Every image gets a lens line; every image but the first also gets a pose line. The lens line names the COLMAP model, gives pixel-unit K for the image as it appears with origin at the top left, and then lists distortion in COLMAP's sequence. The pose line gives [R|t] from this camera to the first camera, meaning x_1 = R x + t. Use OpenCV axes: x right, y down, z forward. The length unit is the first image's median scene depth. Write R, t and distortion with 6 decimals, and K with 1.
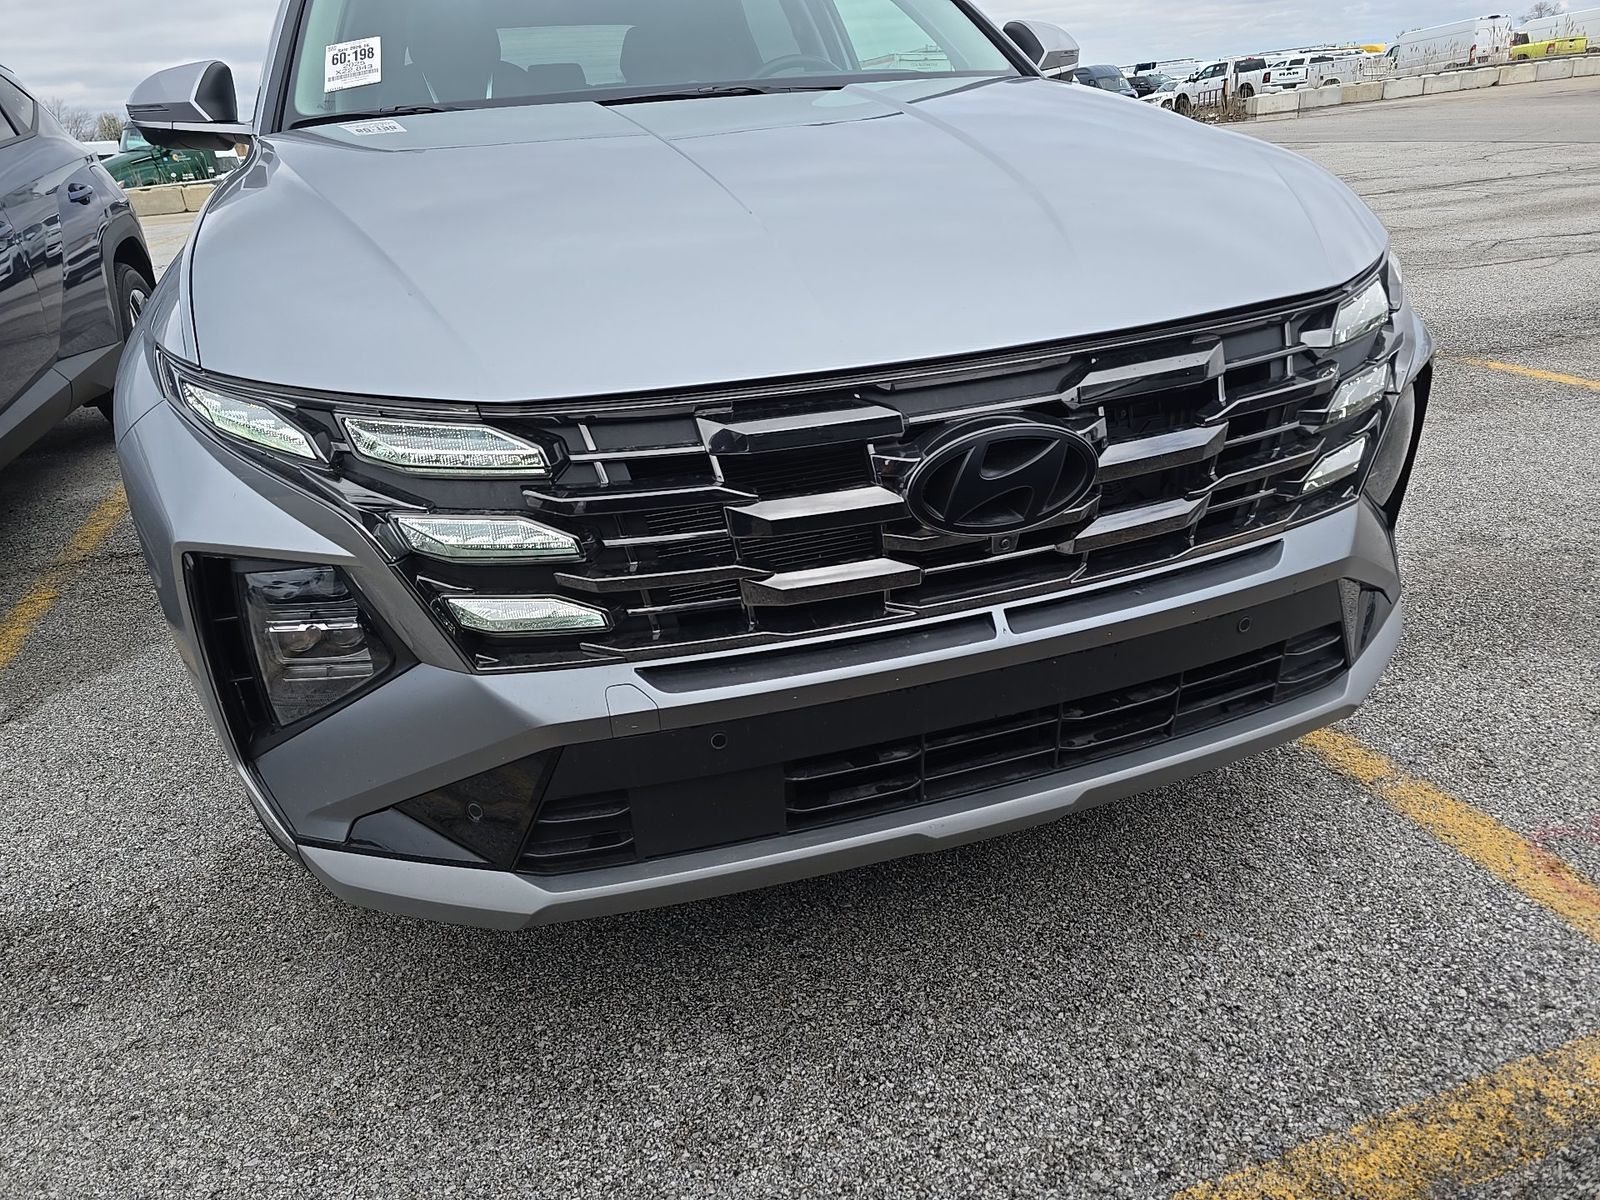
lens RADIAL K [[1074.5, 0, 791.9], [0, 1074.5, 595.6], [0, 0, 1]] dist [0.085163, -0.092568]
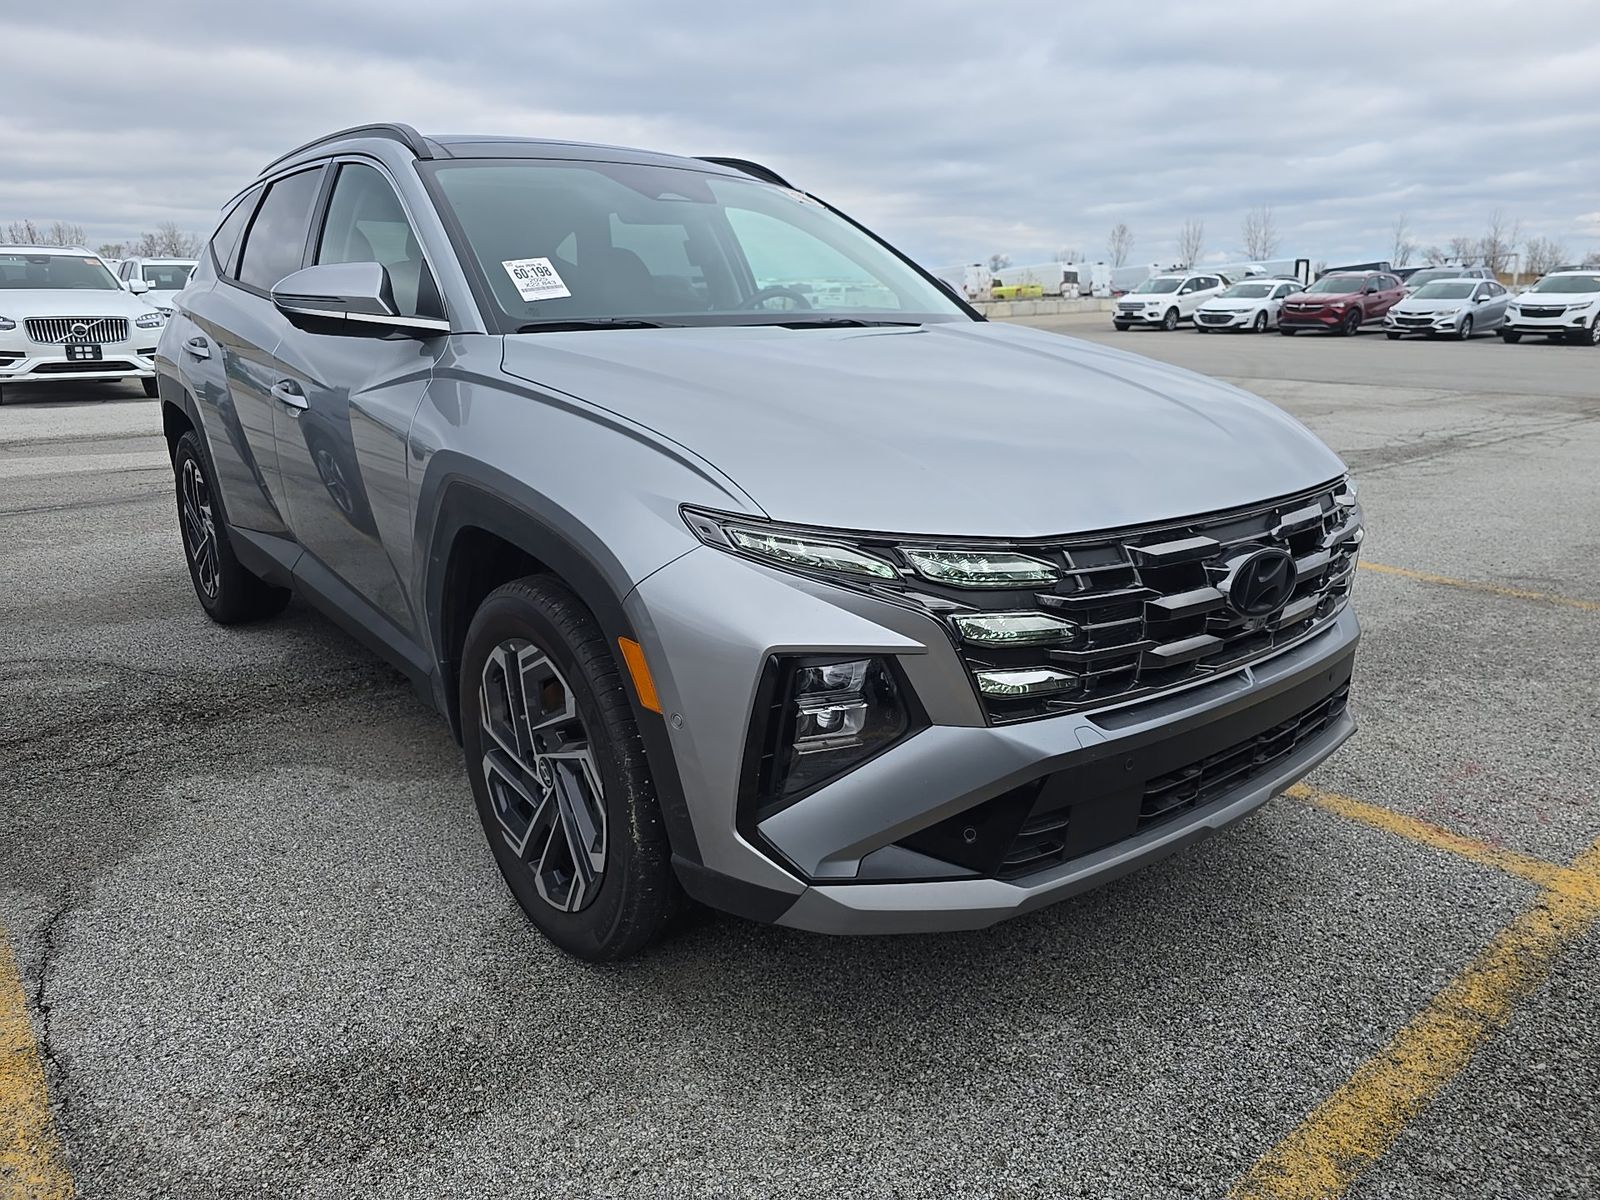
lens RADIAL K [[1074.5, 0, 791.9], [0, 1074.5, 595.6], [0, 0, 1]] dist [0.085163, -0.092568]
pose [[0.927700, -0.028961, 0.372202, -1.049199], [0.087332, 0.986159, -0.140939, 0.078736], [-0.362968, 0.163254, 0.917389, -0.226104]]
